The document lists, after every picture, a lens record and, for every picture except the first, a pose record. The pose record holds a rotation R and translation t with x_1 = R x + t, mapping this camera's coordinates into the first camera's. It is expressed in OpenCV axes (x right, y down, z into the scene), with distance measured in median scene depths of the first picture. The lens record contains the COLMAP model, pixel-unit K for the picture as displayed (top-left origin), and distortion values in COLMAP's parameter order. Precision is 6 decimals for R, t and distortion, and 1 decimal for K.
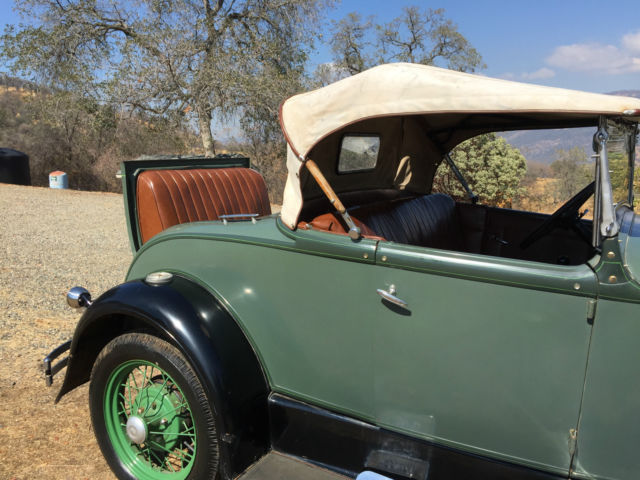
lens RADIAL K [[536.5, 0, 328.5], [0, 536.5, 230.1], [0, 0, 1]] dist [0.067525, -0.088929]
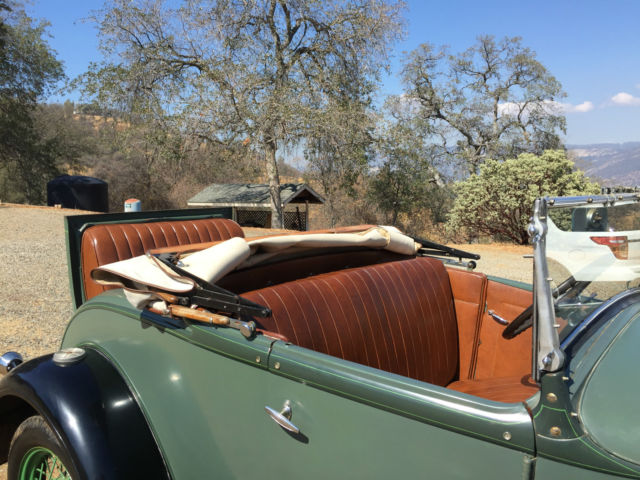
lens RADIAL K [[536.5, 0, 328.5], [0, 536.5, 230.1], [0, 0, 1]] dist [0.067525, -0.088929]
pose [[0.990153, 0.025103, -0.137724, 0.023554], [-0.032059, 0.998308, -0.048520, -0.009120], [0.136273, 0.052458, 0.989282, 0.018621]]
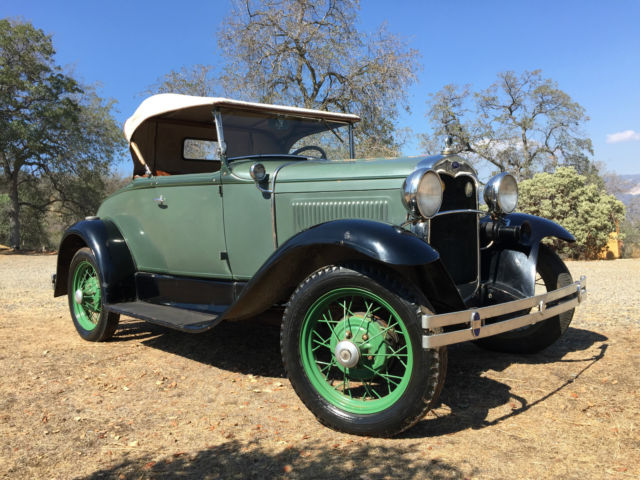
lens RADIAL K [[536.5, 0, 328.5], [0, 536.5, 230.1], [0, 0, 1]] dist [0.067525, -0.088929]
pose [[0.966320, -0.060480, -0.250134, 0.103614], [0.024826, 0.989366, -0.143310, 0.045306], [0.256141, 0.132273, 0.957547, -0.066611]]
